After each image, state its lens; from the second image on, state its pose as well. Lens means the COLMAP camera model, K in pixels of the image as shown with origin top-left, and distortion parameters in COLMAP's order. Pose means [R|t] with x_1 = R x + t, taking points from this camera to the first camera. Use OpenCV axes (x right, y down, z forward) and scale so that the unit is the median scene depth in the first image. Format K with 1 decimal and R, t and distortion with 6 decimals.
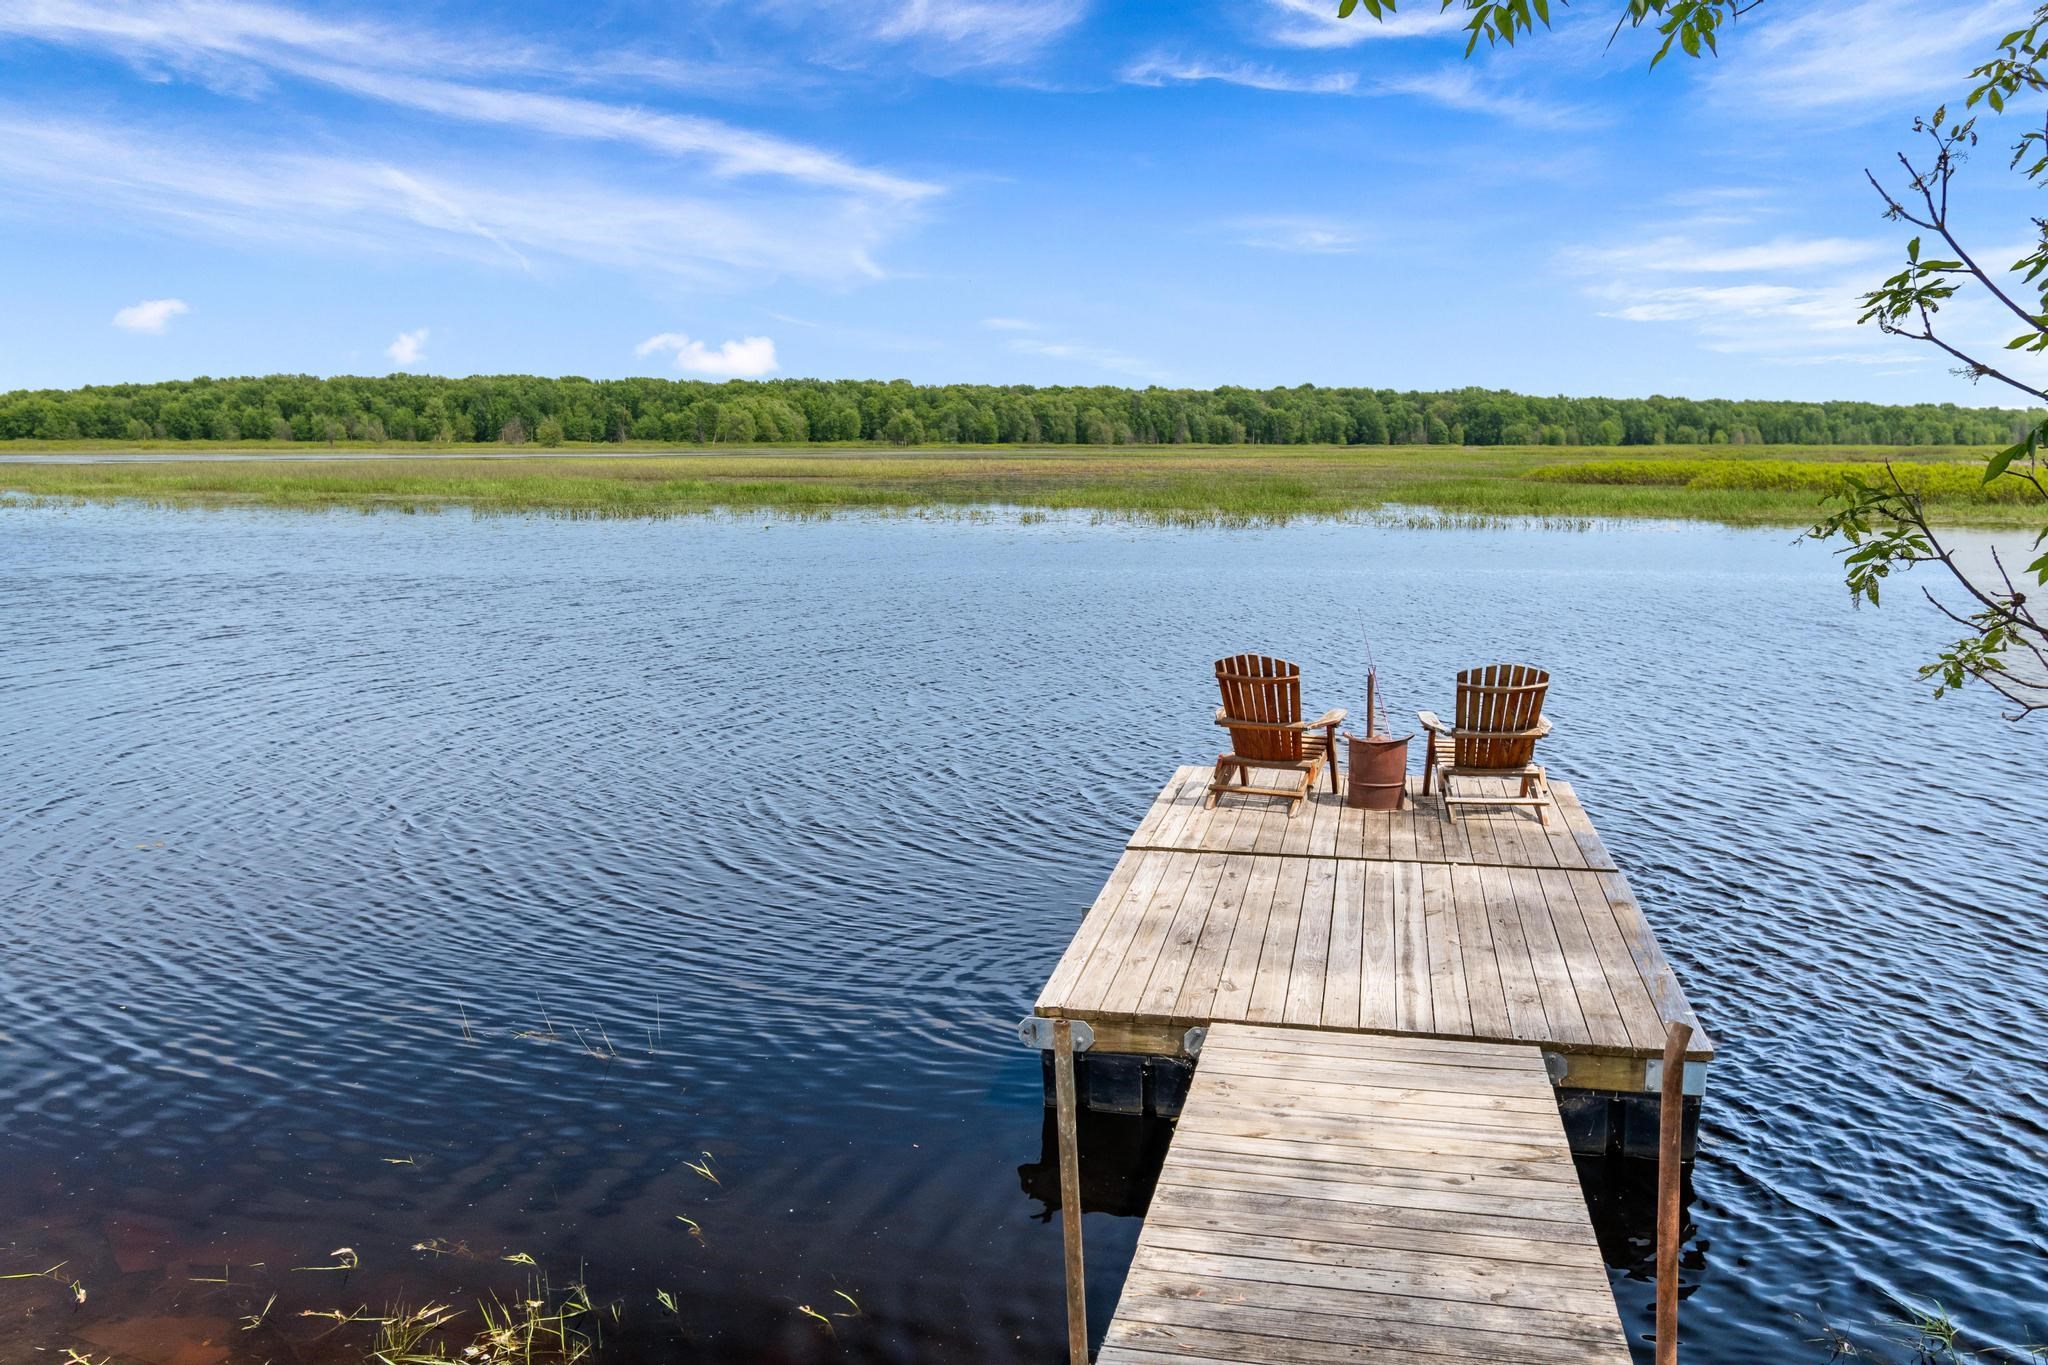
lens RADIAL K [[1690.1, 0, 1041.0], [0, 1690.1, 690.3], [0, 0, 1]] dist [0.001368, -0.001815]
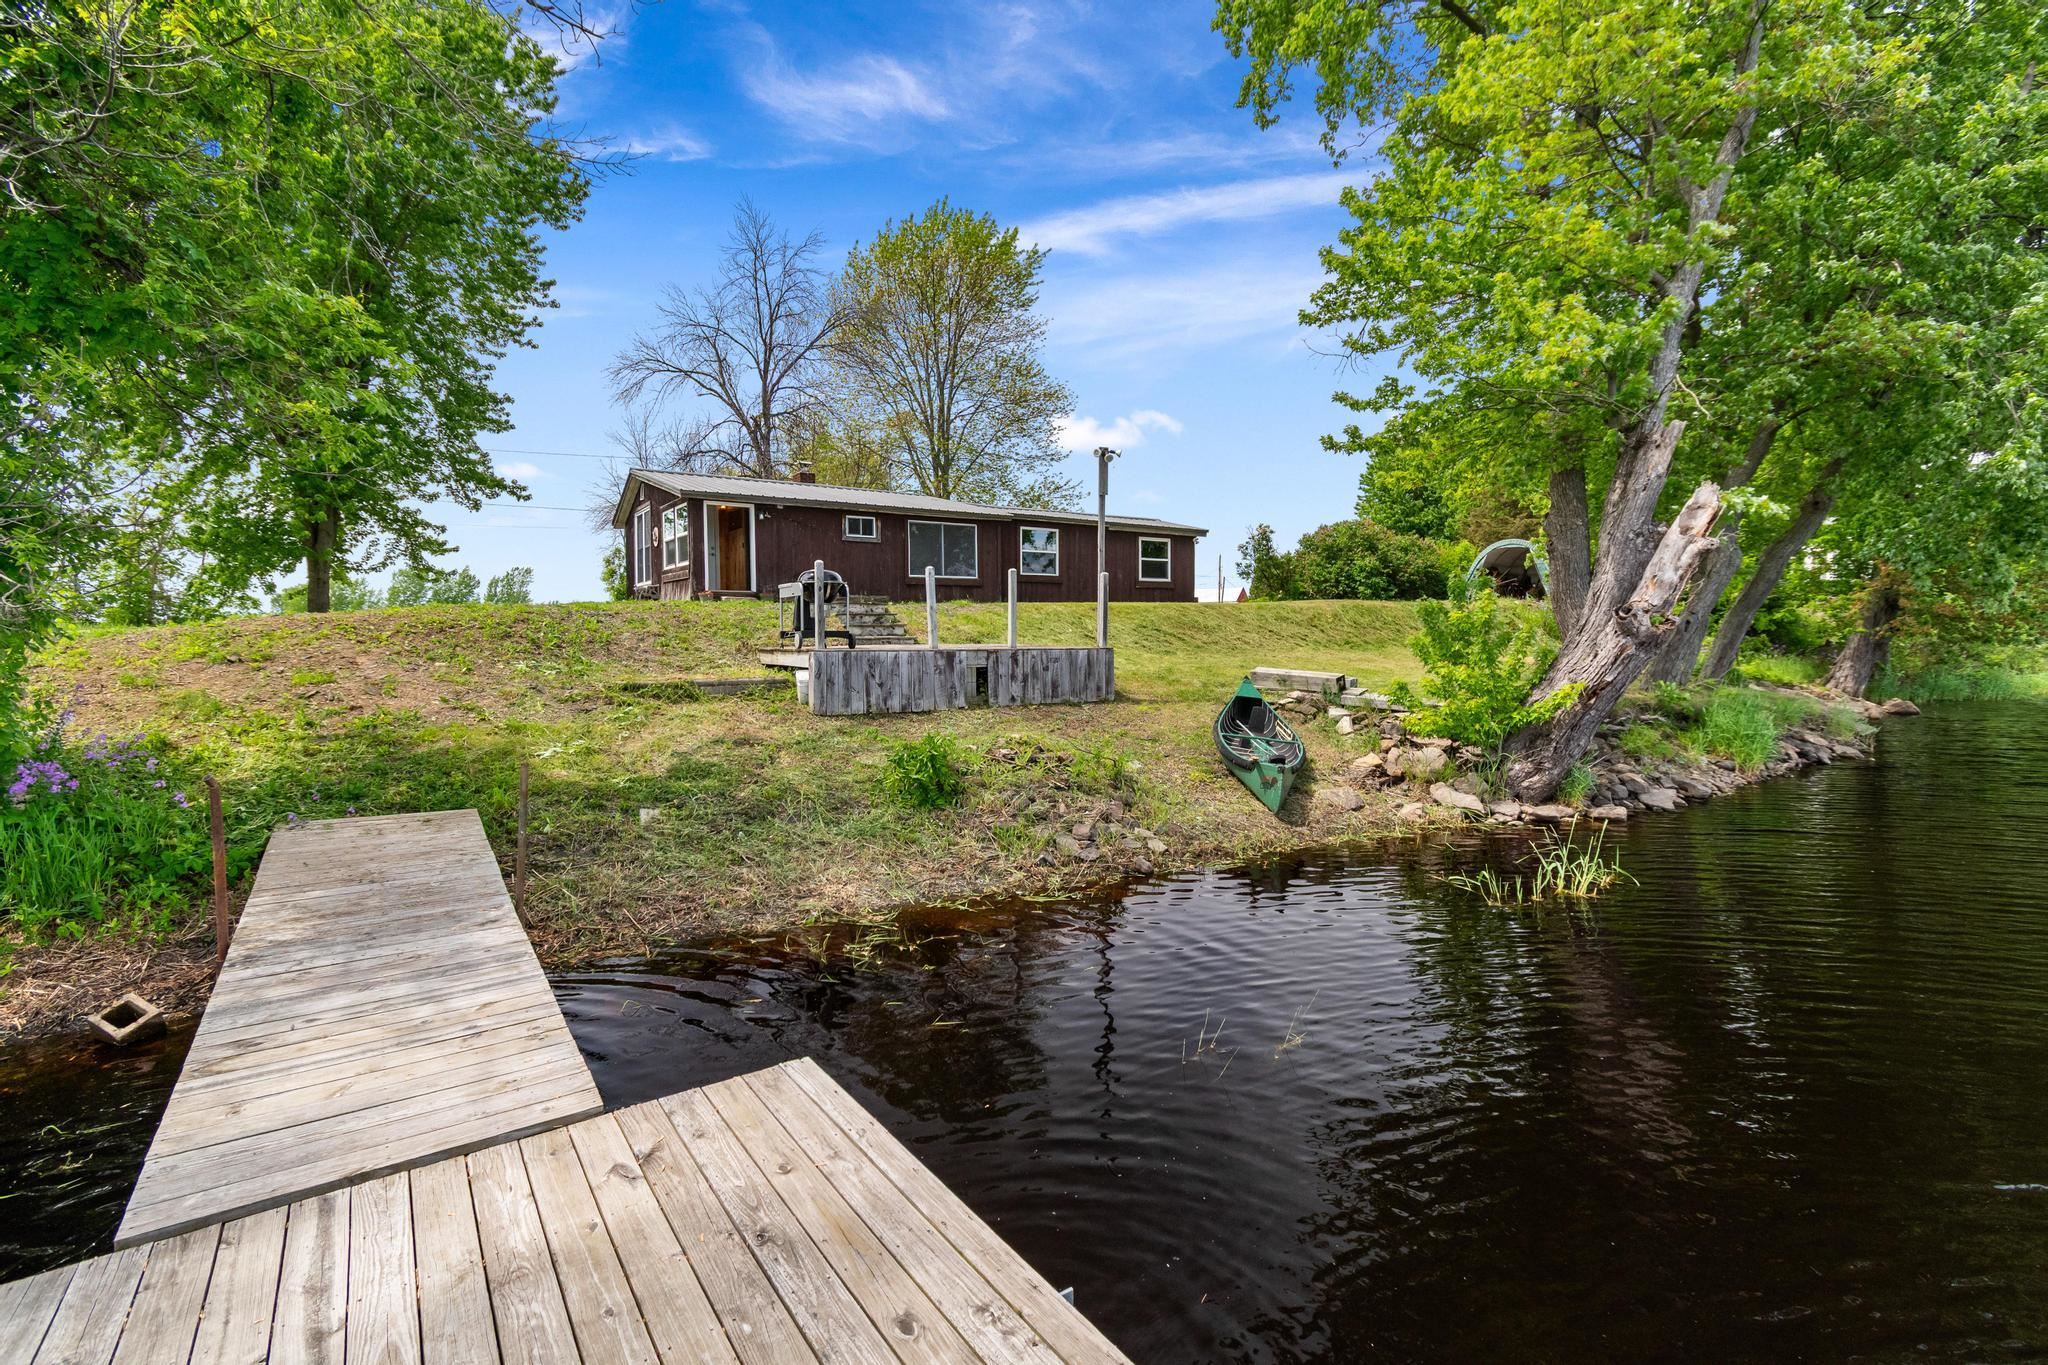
lens RADIAL K [[911.2, 0, 1028.5], [0, 911.2, 677.8], [0, 0, 1]] dist [-0.001268, -0.000211]
pose [[-0.681020, 0.037521, -0.731303, 0.025696], [-0.099692, 0.984637, 0.143356, -0.010404], [0.725447, 0.170533, -0.666817, 0.127425]]
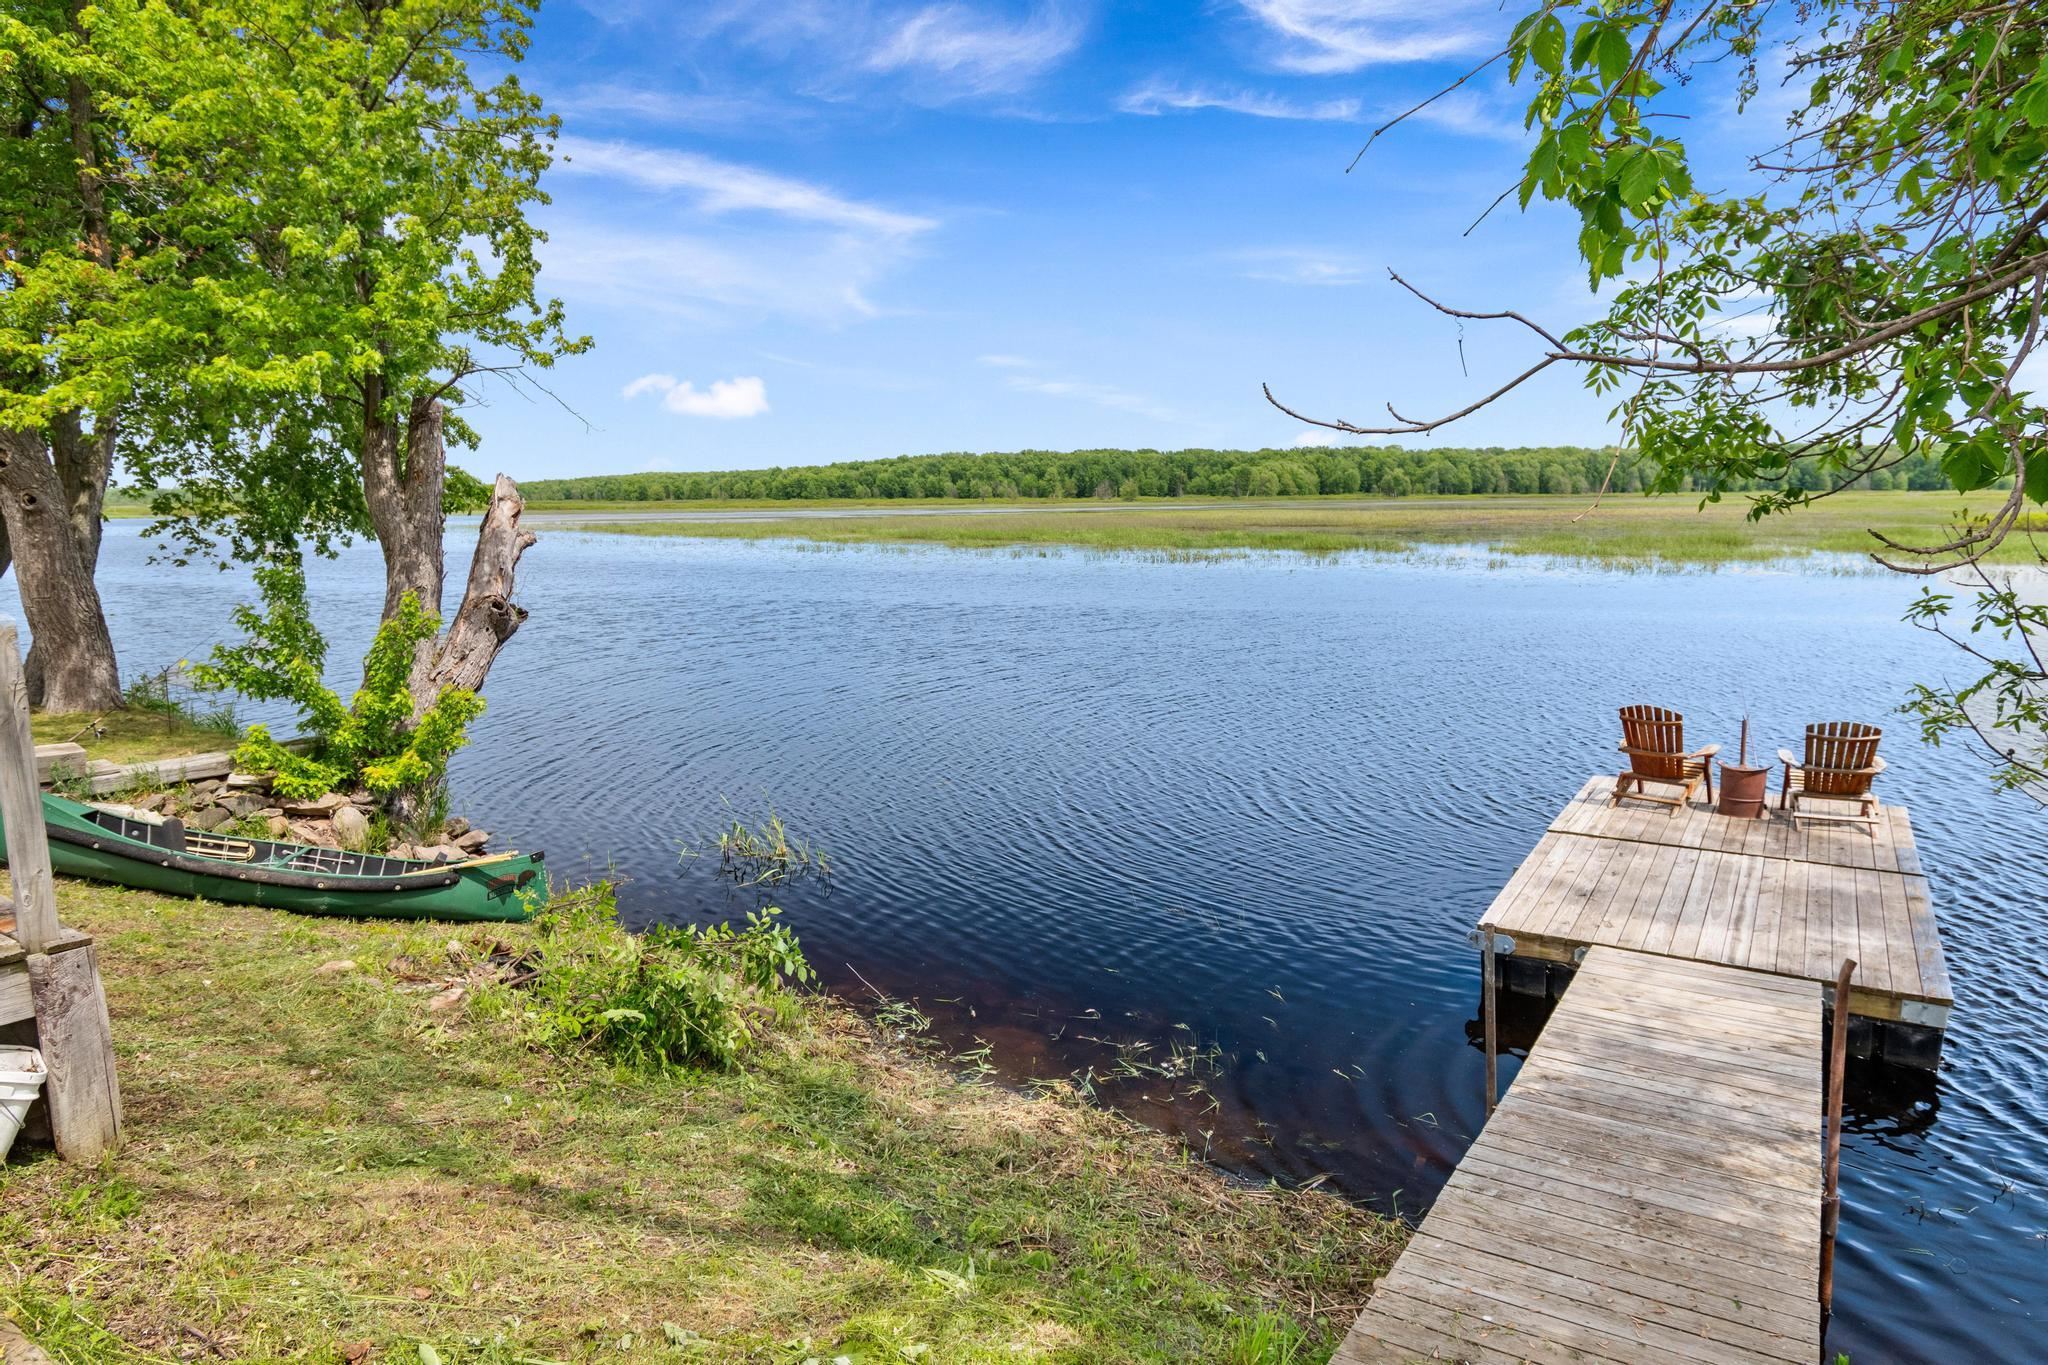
lens RADIAL K [[1275.6, 0, 1031.7], [0, 1275.6, 685.7], [0, 0, 1]] dist [0.002130, 0.002475]
pose [[0.937966, 0.040220, -0.344386, 0.000697], [-0.039155, 0.999183, 0.010050, -0.003806], [0.344509, 0.004058, 0.938774, -0.029660]]
